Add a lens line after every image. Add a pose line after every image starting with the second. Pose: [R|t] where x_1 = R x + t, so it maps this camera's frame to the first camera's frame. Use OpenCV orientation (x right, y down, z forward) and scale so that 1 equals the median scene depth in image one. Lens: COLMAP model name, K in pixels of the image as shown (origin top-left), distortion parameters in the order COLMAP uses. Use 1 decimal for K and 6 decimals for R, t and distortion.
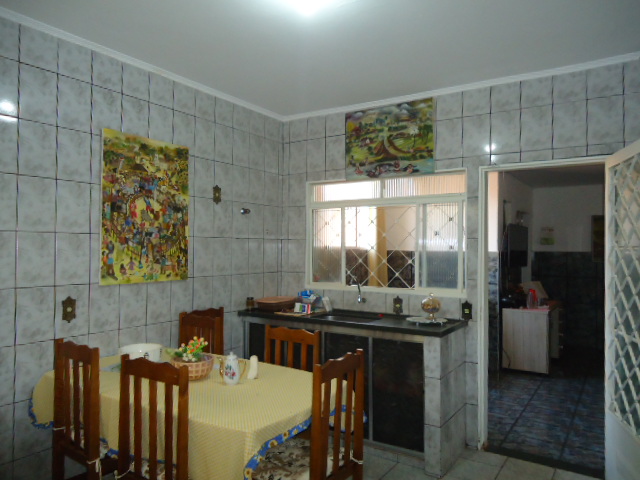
lens RADIAL K [[471.7, 0, 313.5], [0, 471.7, 245.4], [0, 0, 1]] dist [-0.000140, -0.005175]
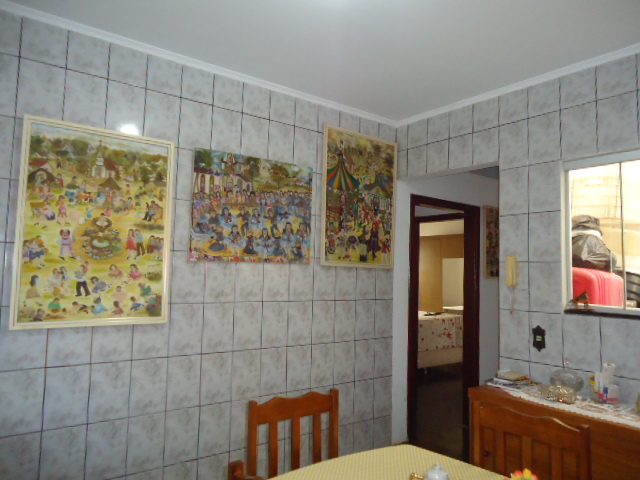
lens RADIAL K [[471.7, 0, 326.2], [0, 471.7, 234.1], [0, 0, 1]] dist [-0.000140, -0.005175]
pose [[0.947069, -0.000258, -0.321031, 0.125474], [-0.023668, 0.997222, -0.070626, 0.001651], [0.320157, 0.074486, 0.944432, 0.190661]]
